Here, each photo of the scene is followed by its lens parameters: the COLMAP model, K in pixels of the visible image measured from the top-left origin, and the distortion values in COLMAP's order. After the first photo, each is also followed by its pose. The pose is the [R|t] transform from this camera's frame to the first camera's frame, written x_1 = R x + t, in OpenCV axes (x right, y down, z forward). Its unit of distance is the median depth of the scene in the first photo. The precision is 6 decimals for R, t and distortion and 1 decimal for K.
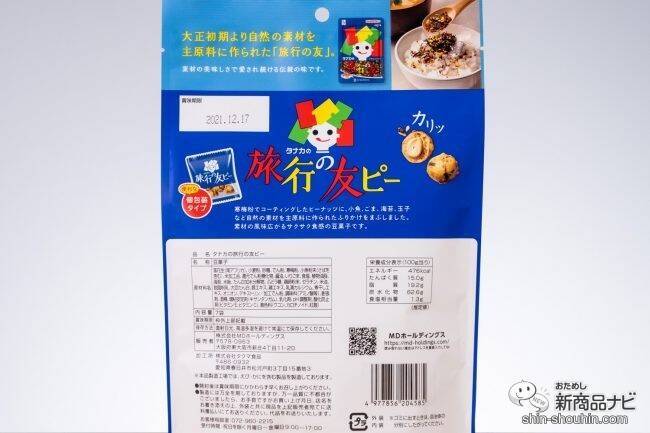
lens RADIAL K [[2319.3, 0, 324.7], [0, 2319.3, 216.7], [0, 0, 1]] dist [0.192720, 0.000000]
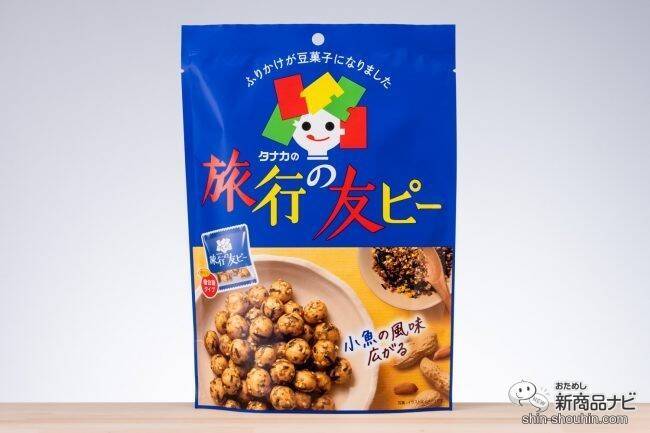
lens RADIAL K [[2319.3, 0, 326.9], [0, 2319.3, 214.4], [0, 0, 1]] dist [0.192720, 0.000000]
pose [[0.999804, 0.003483, -0.019485, 0.013764], [-0.004382, 0.998919, -0.046284, 0.015973], [0.019303, 0.046360, 0.998738, 0.376326]]
